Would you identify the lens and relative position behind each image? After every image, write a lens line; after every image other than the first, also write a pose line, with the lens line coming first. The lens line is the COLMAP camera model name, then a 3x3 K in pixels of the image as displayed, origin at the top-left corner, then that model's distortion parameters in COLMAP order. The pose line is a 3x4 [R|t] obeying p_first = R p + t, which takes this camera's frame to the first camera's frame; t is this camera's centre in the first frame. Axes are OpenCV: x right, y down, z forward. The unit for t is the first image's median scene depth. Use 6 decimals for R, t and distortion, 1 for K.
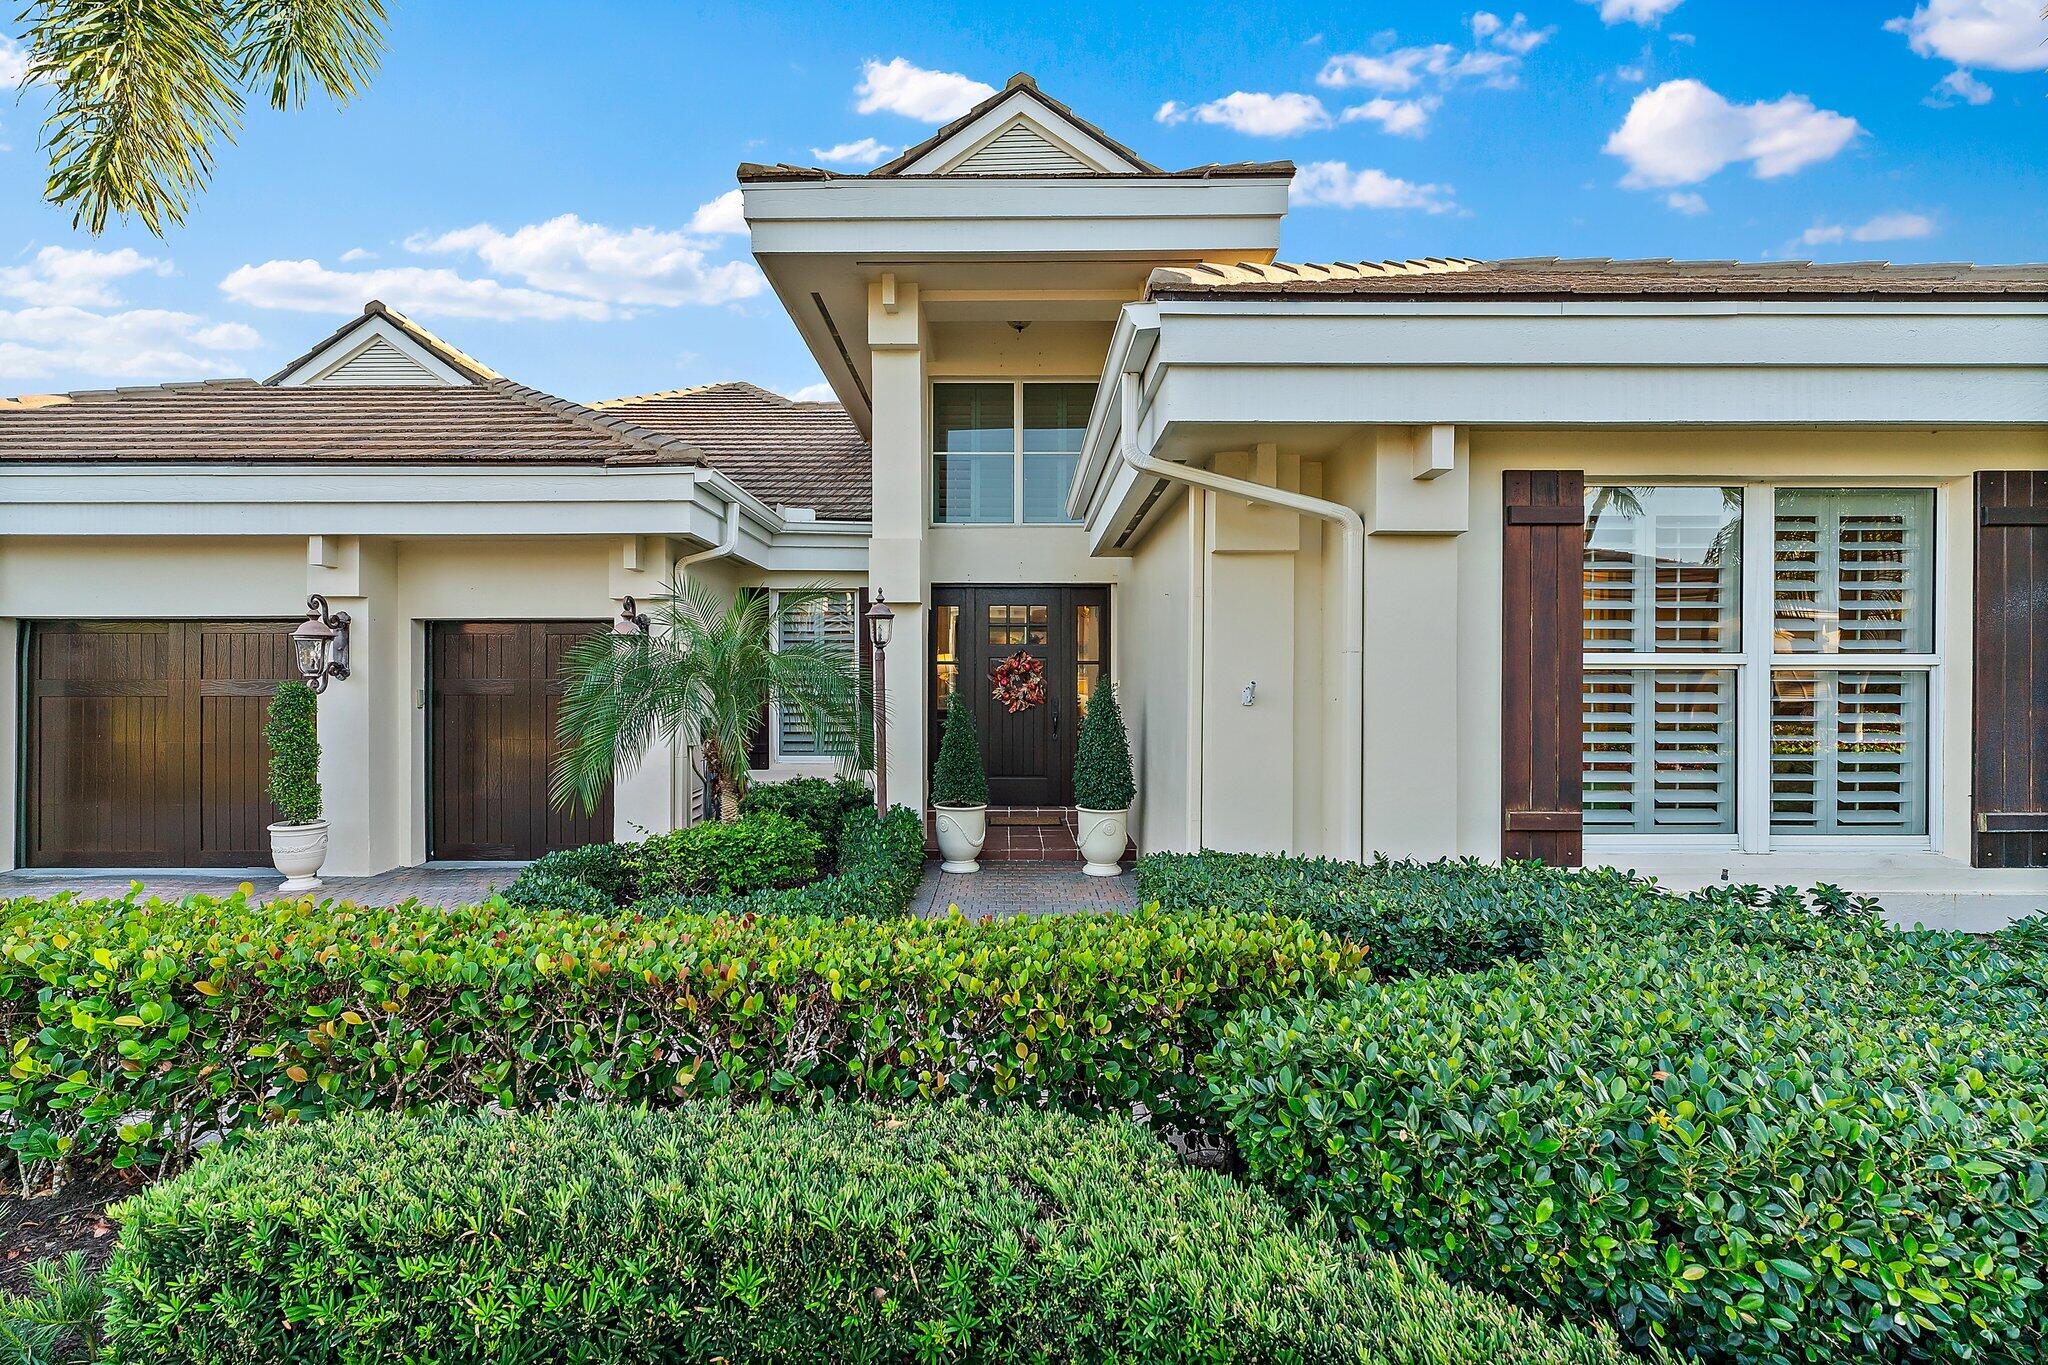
lens RADIAL K [[812.6, 0, 1016.4], [0, 812.6, 695.6], [0, 0, 1]] dist [-0.000235, -0.000214]
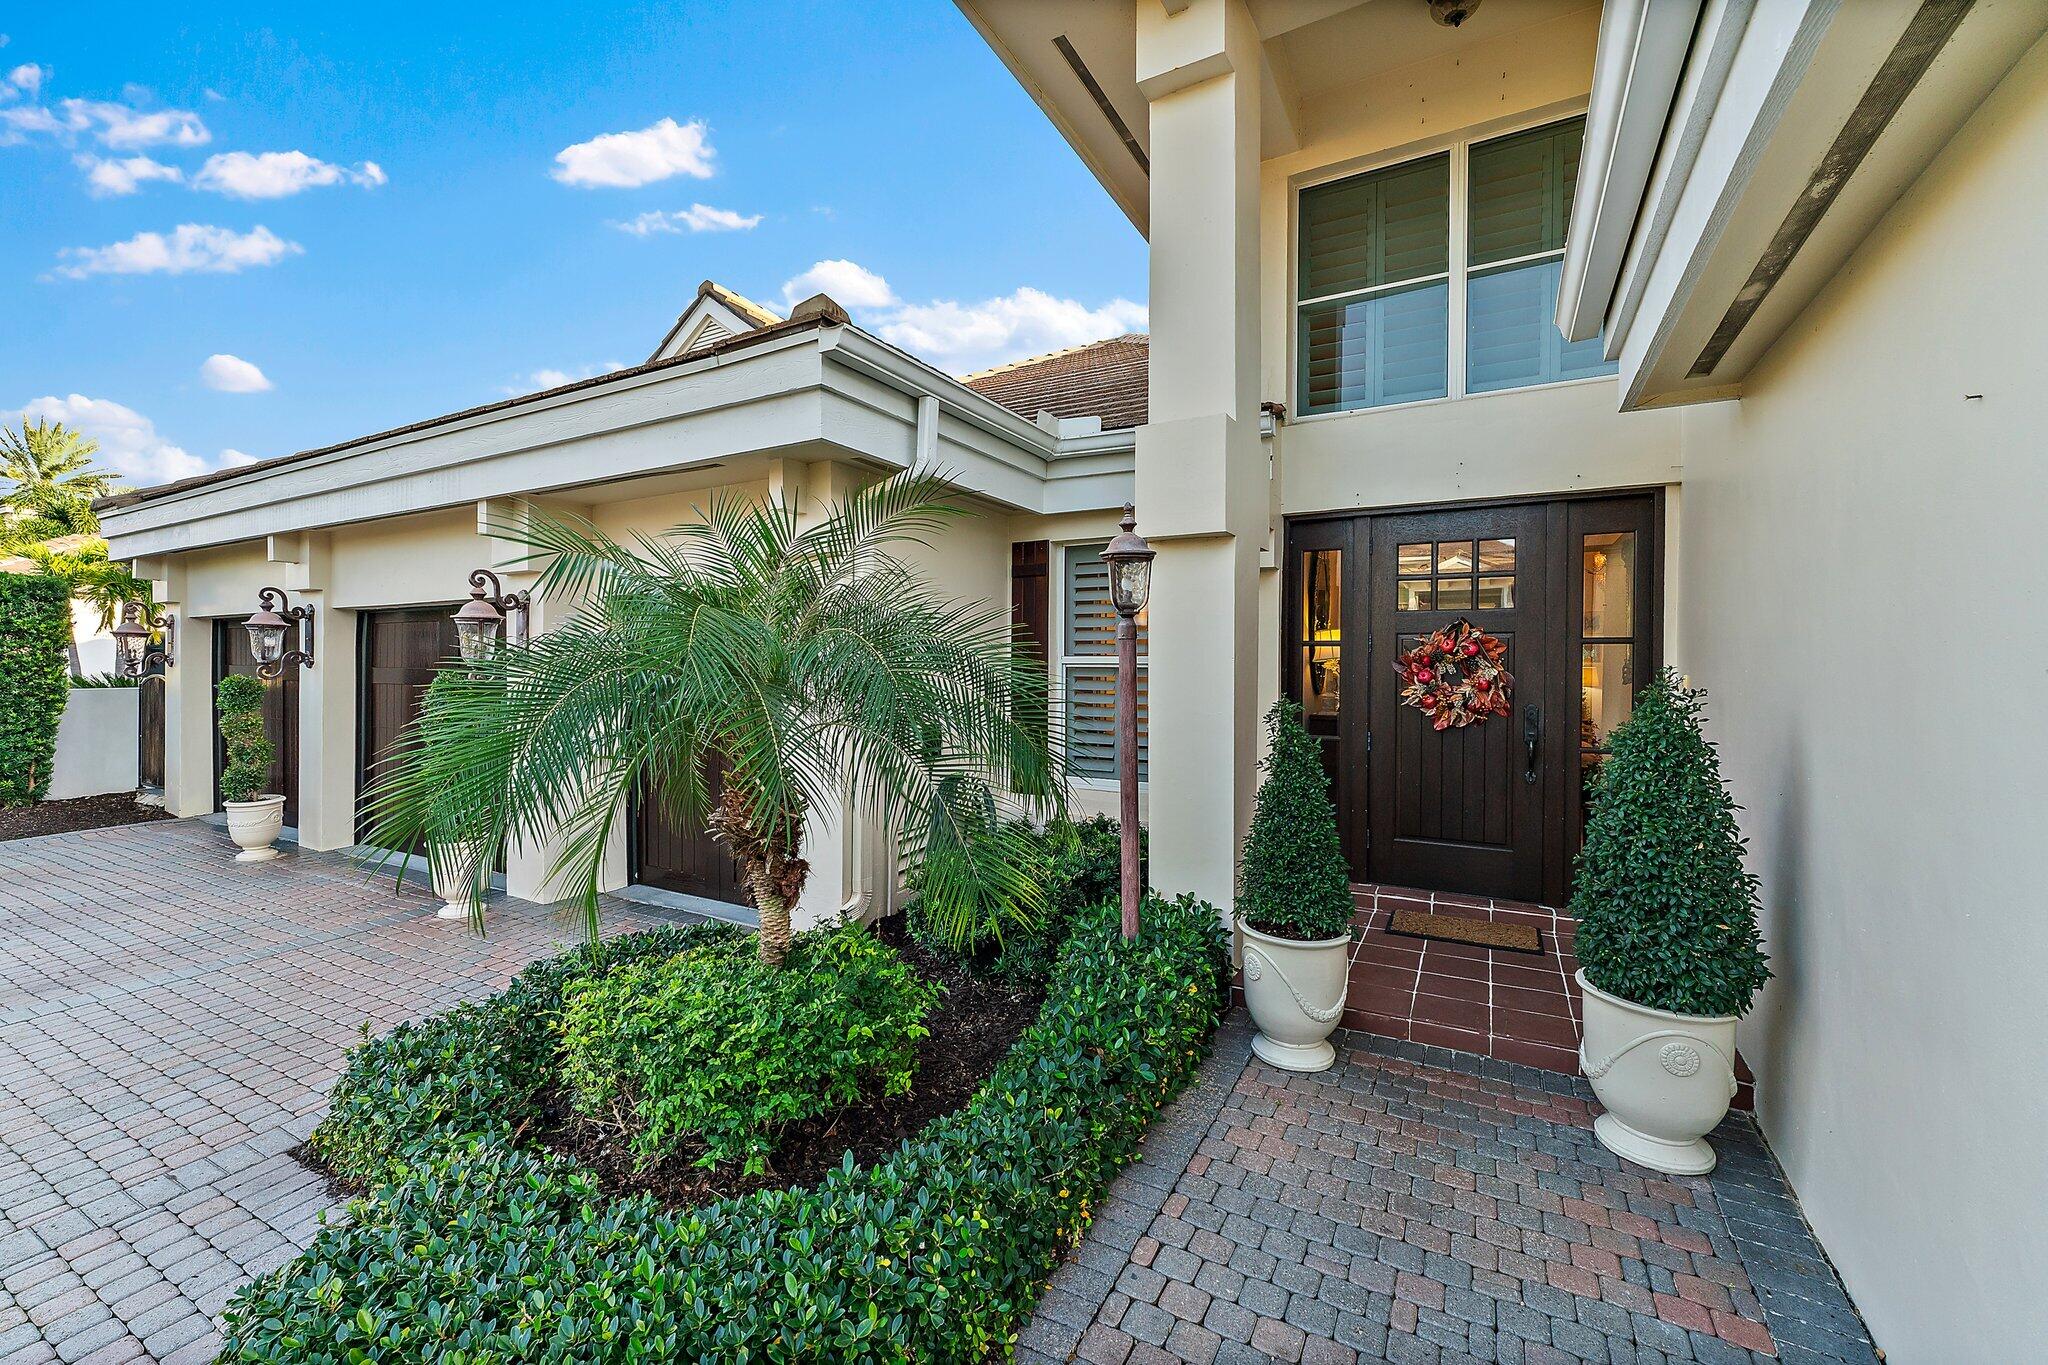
lens RADIAL K [[881.8, 0, 942.7], [0, 881.8, 675.9], [0, 0, 1]] dist [0.001833, -0.000267]
pose [[0.852671, 0.009500, -0.522362, 0.027408], [-0.012828, 0.999914, -0.002755, -0.014429], [0.522291, 0.009050, 0.852720, 0.394666]]
